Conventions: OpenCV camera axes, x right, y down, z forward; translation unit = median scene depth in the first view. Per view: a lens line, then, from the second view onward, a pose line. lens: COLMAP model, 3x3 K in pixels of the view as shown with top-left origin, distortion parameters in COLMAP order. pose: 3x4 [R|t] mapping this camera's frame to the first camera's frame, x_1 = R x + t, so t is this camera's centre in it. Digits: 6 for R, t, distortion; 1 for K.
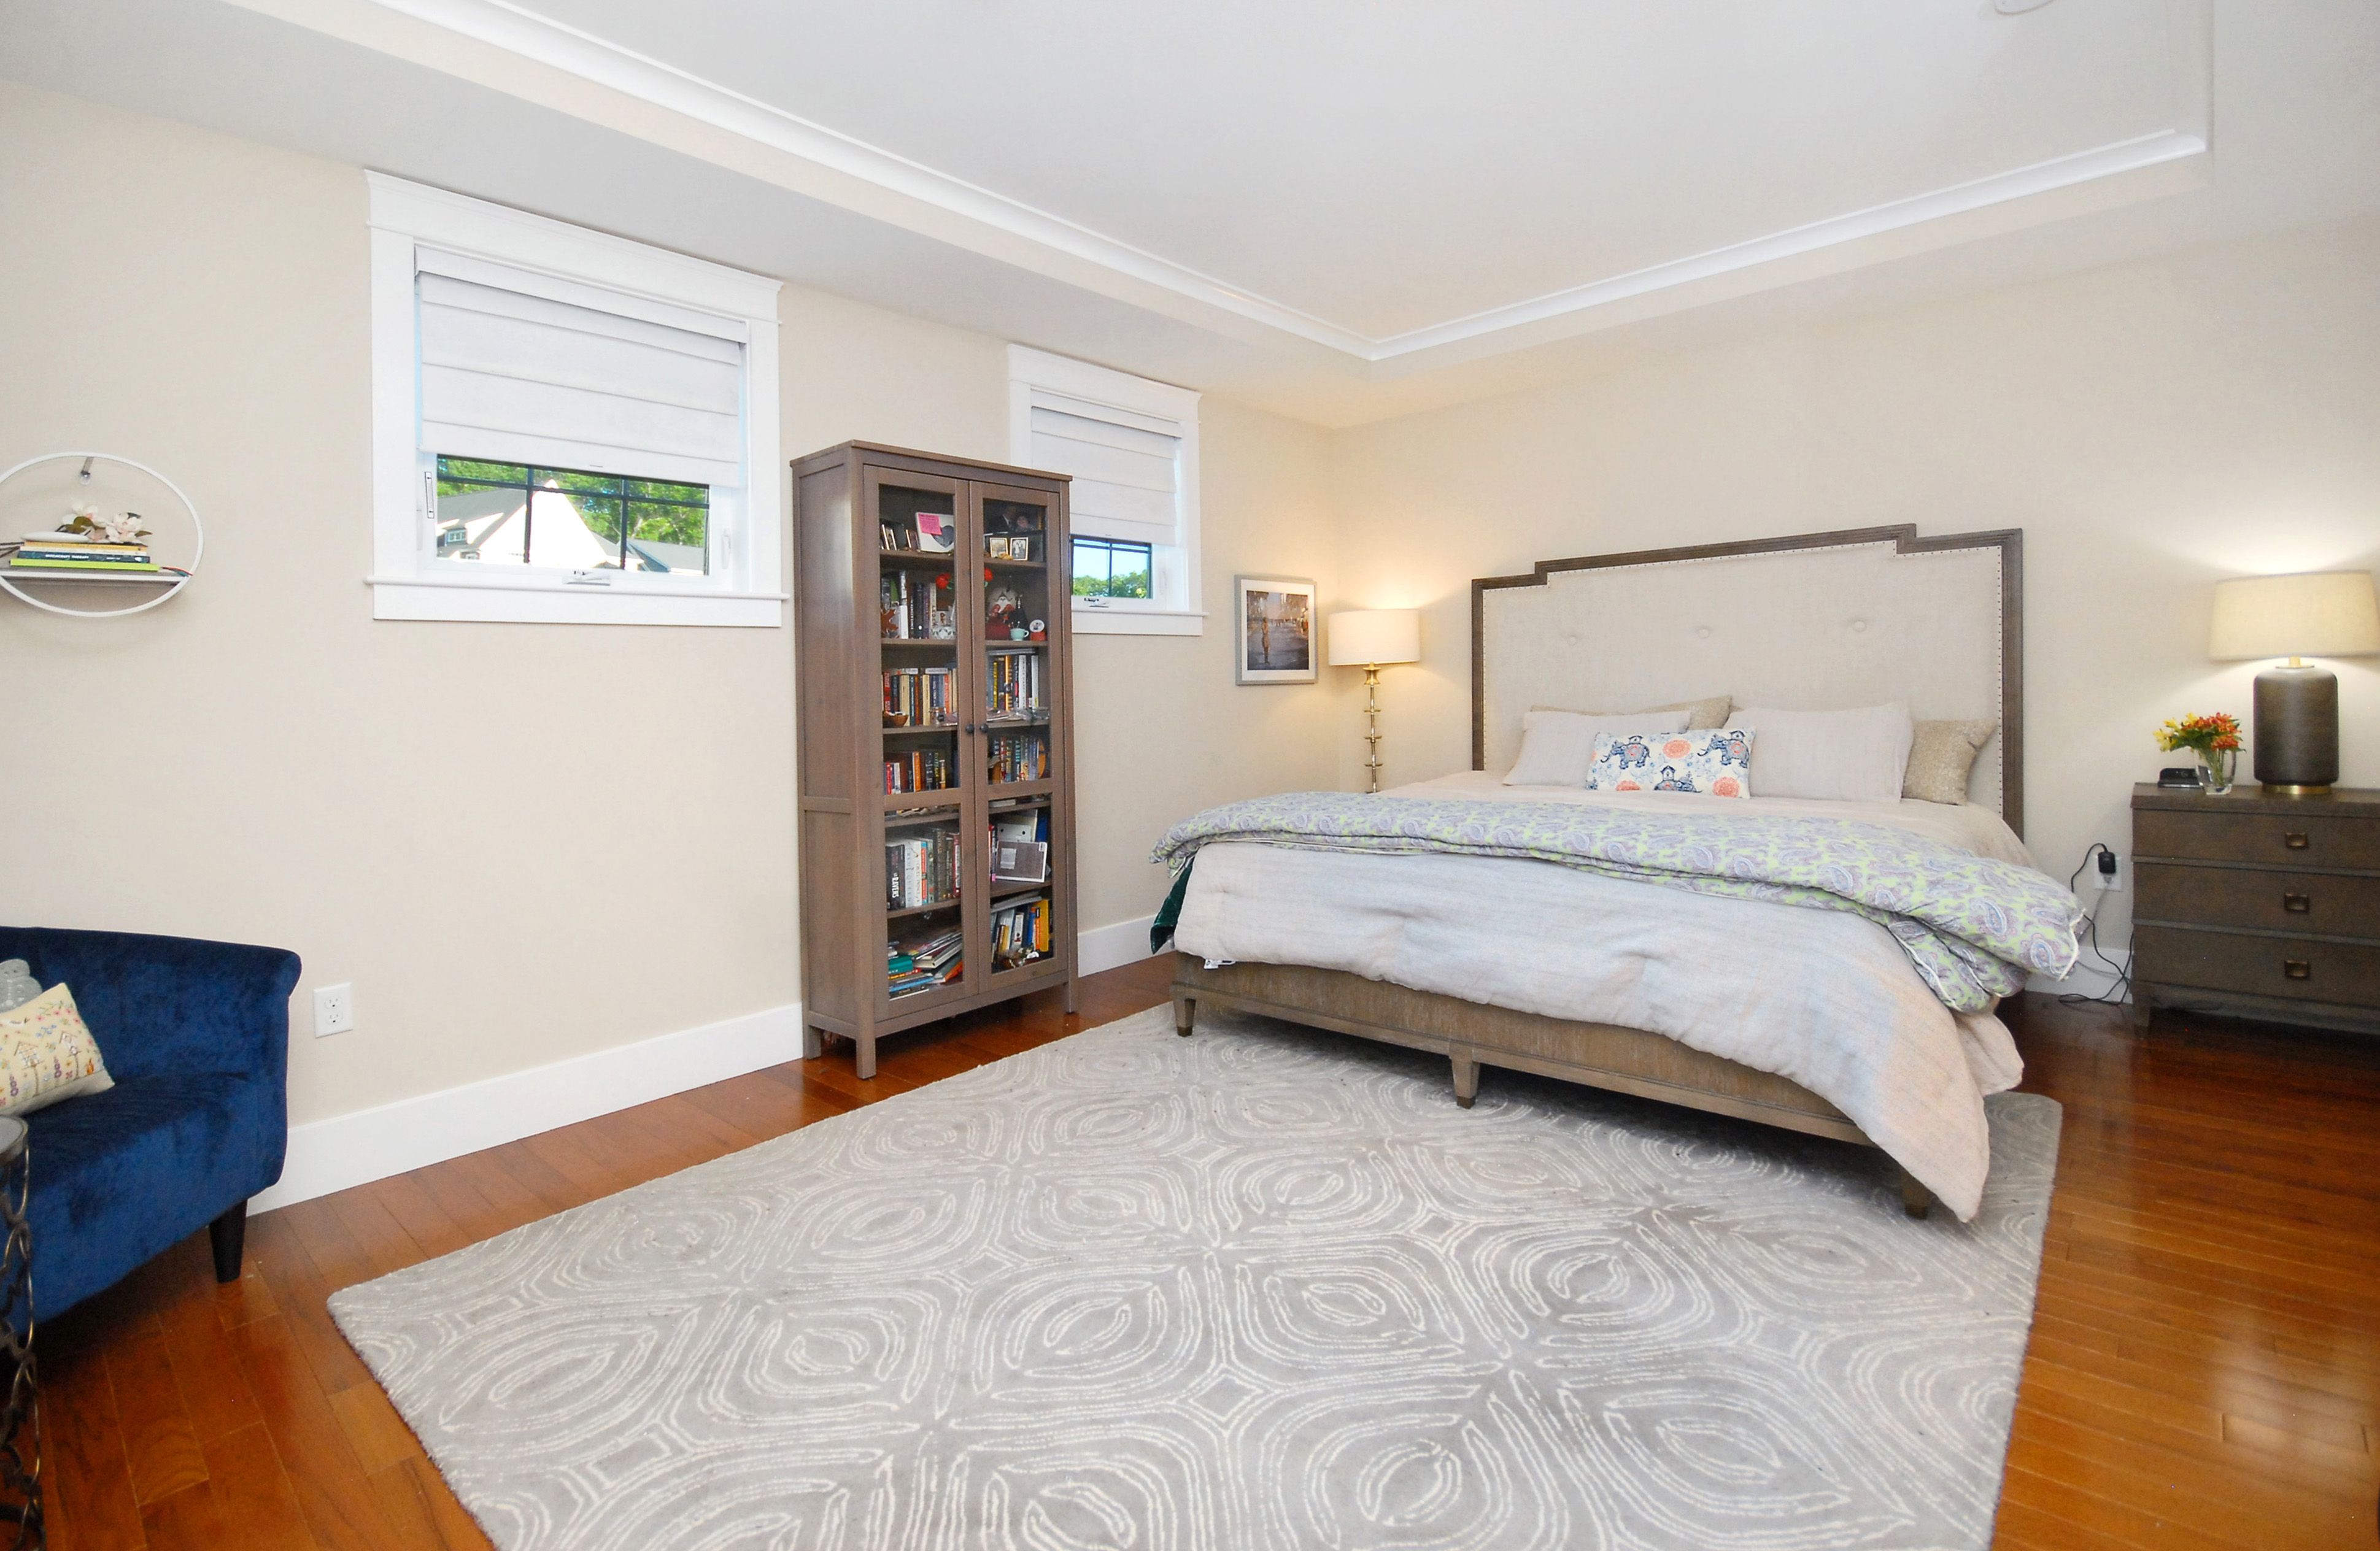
lens RADIAL K [[1049.4, 0, 1194.4], [0, 1049.4, 752.6], [0, 0, 1]] dist [-0.016497, 0.000052]
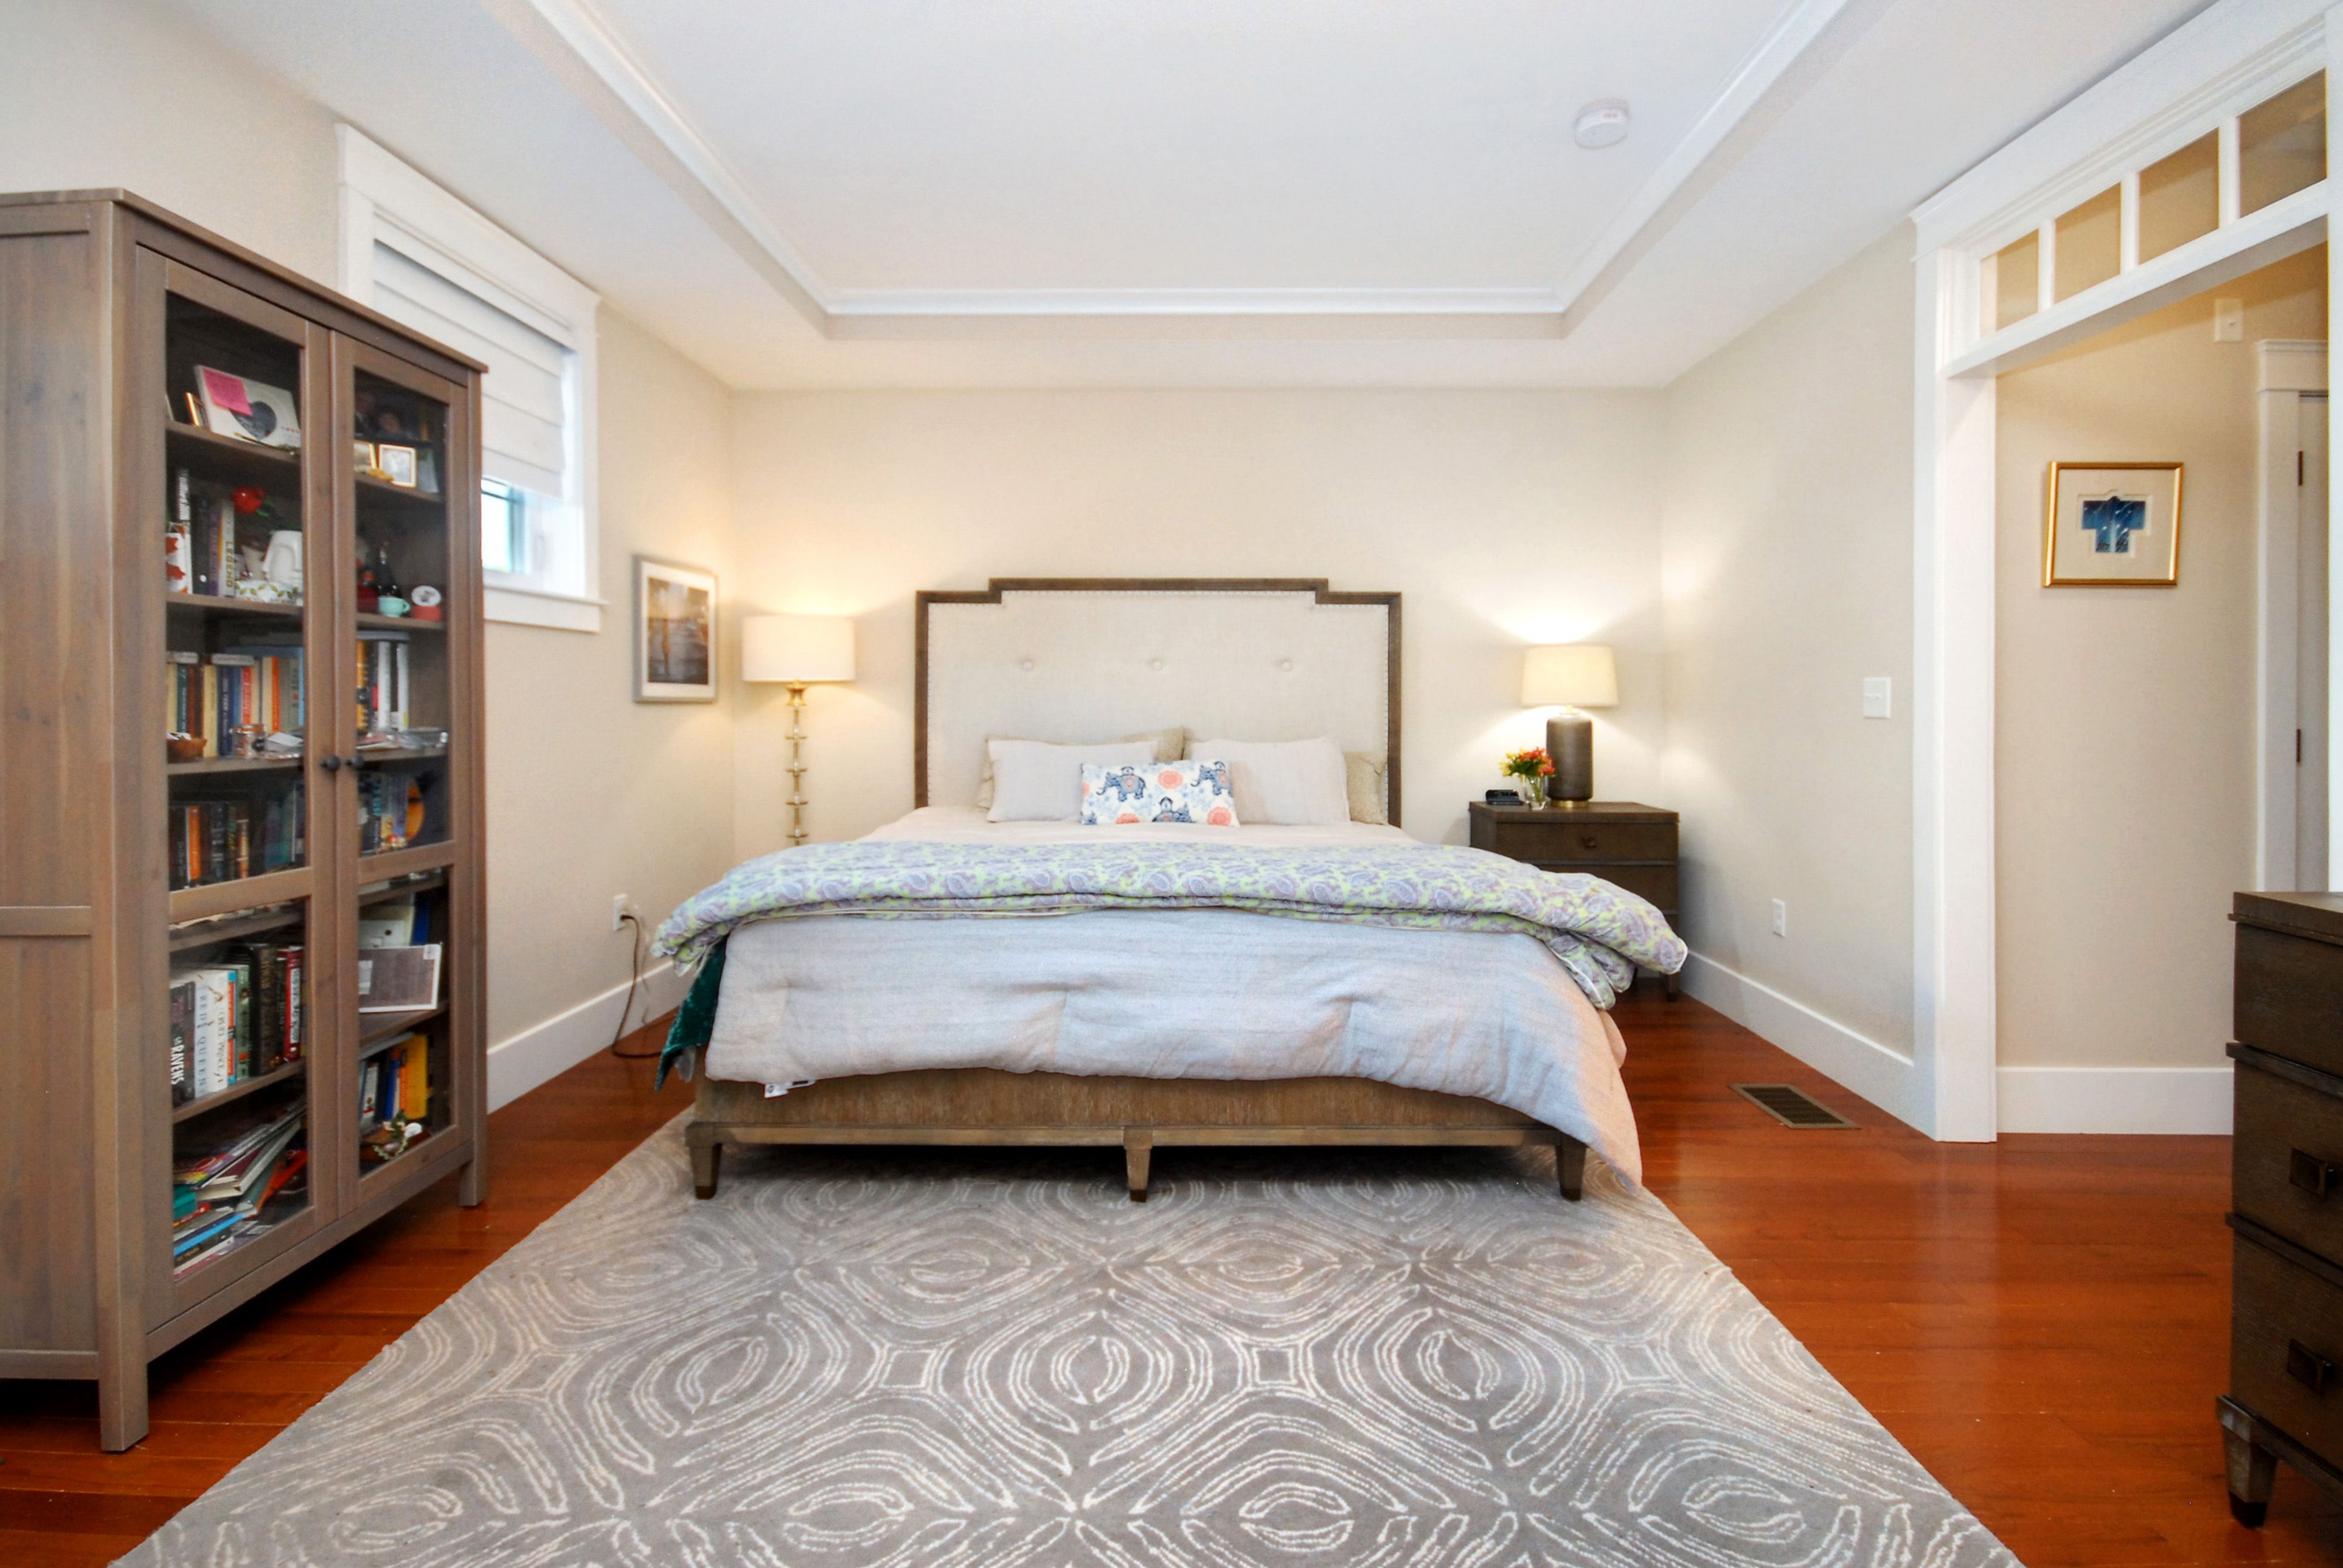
lens RADIAL K [[1072.7, 0, 1172.0], [0, 1072.7, 774.6], [0, 0, 1]] dist [-0.004029, -0.001394]
pose [[0.765038, -0.011229, 0.643887, -0.256051], [0.014572, 0.999894, 0.000124, -0.011043], [-0.643820, 0.009288, 0.765120, 0.272519]]
